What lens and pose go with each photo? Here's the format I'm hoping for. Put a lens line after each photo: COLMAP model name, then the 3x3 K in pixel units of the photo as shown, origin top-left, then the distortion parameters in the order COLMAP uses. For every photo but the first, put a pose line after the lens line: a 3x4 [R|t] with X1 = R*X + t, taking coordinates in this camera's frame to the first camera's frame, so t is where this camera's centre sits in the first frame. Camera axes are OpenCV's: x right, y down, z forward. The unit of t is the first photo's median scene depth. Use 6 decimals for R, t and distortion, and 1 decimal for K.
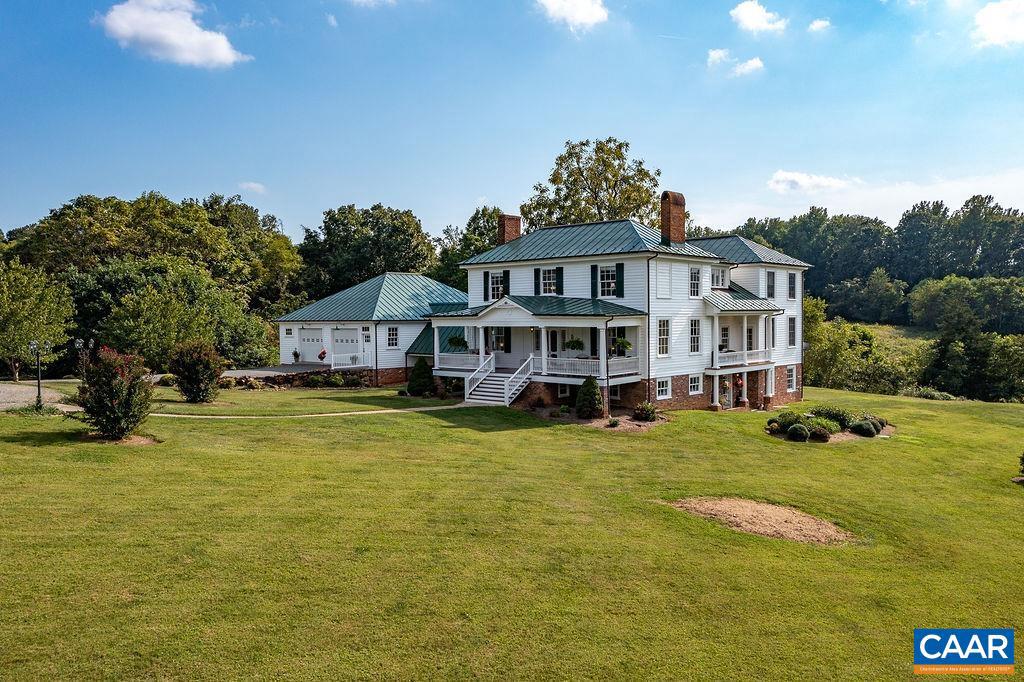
lens RADIAL K [[825.4, 0, 513.4], [0, 825.4, 328.7], [0, 0, 1]] dist [-0.001129, 0.008810]
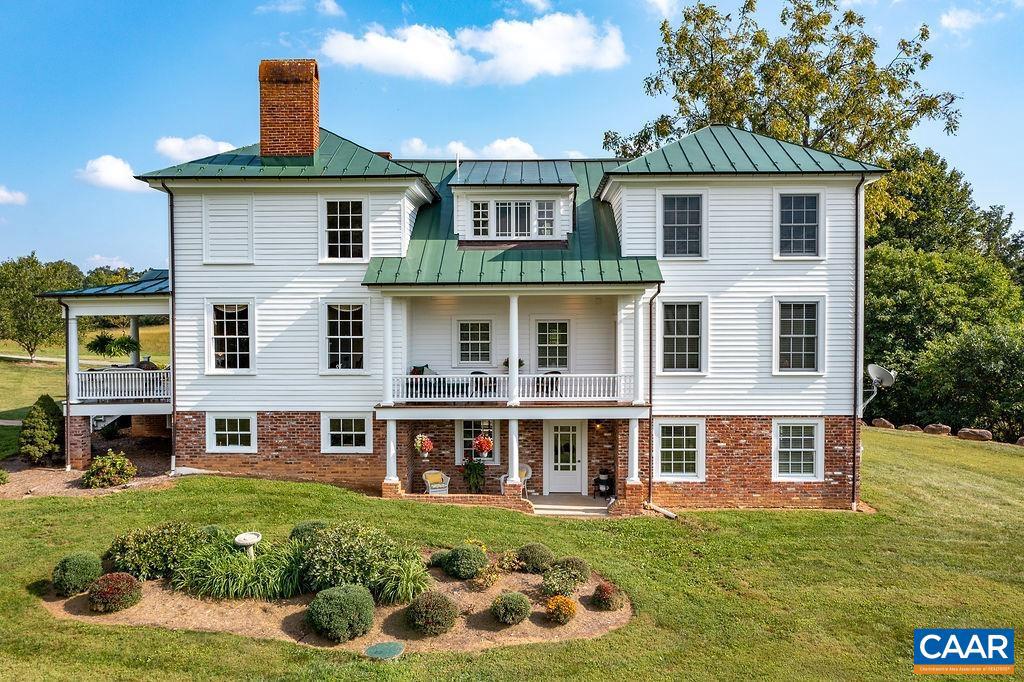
lens RADIAL K [[825.4, 0, 513.4], [0, 825.4, 328.7], [0, 0, 1]] dist [-0.001129, 0.008810]
pose [[0.592971, 0.015159, -0.805081, 0.687072], [-0.004057, 0.999866, 0.015838, -0.004725], [0.805214, -0.006125, 0.592953, 0.784085]]
